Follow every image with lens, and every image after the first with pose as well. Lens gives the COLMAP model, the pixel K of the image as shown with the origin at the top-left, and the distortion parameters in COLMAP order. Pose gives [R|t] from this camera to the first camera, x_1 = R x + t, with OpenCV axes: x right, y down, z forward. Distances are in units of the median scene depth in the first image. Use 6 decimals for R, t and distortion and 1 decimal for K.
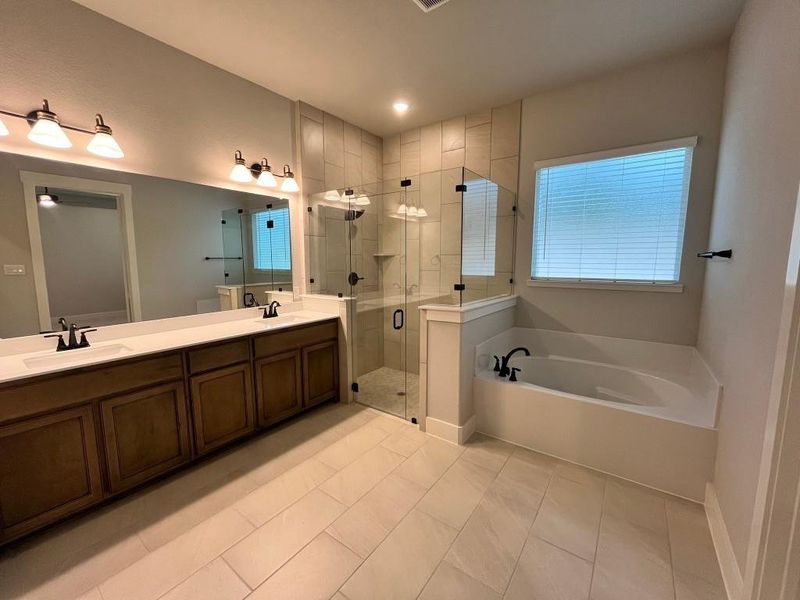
lens RADIAL K [[325.7, 0, 400.0], [0, 325.7, 300.0], [0, 0, 1]] dist [-0.001139, -0.000365]
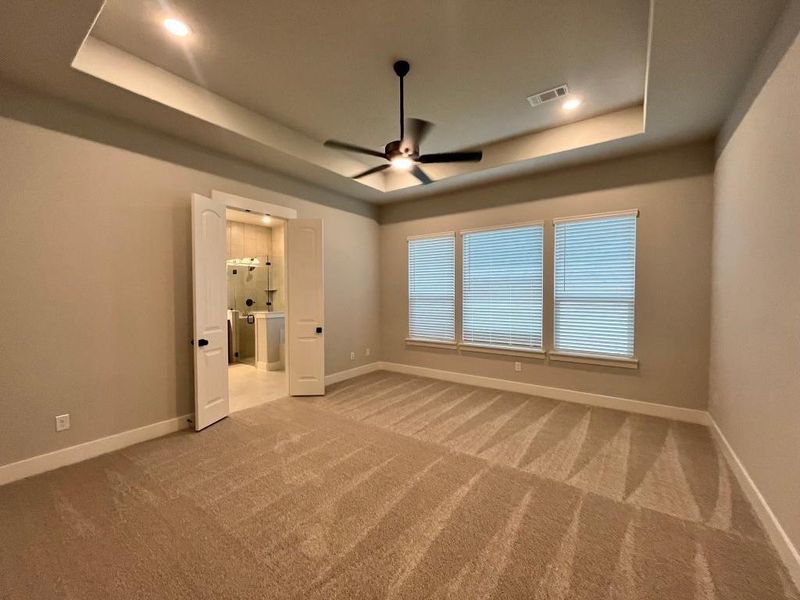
lens RADIAL K [[325.7, 0, 400.0], [0, 325.7, 300.0], [0, 0, 1]] dist [-0.001139, -0.000365]
pose [[0.999942, -0.006669, 0.008488, 0.705541], [0.007456, 0.995316, -0.096389, 0.106234], [-0.007805, 0.096447, 0.995308, -0.868364]]
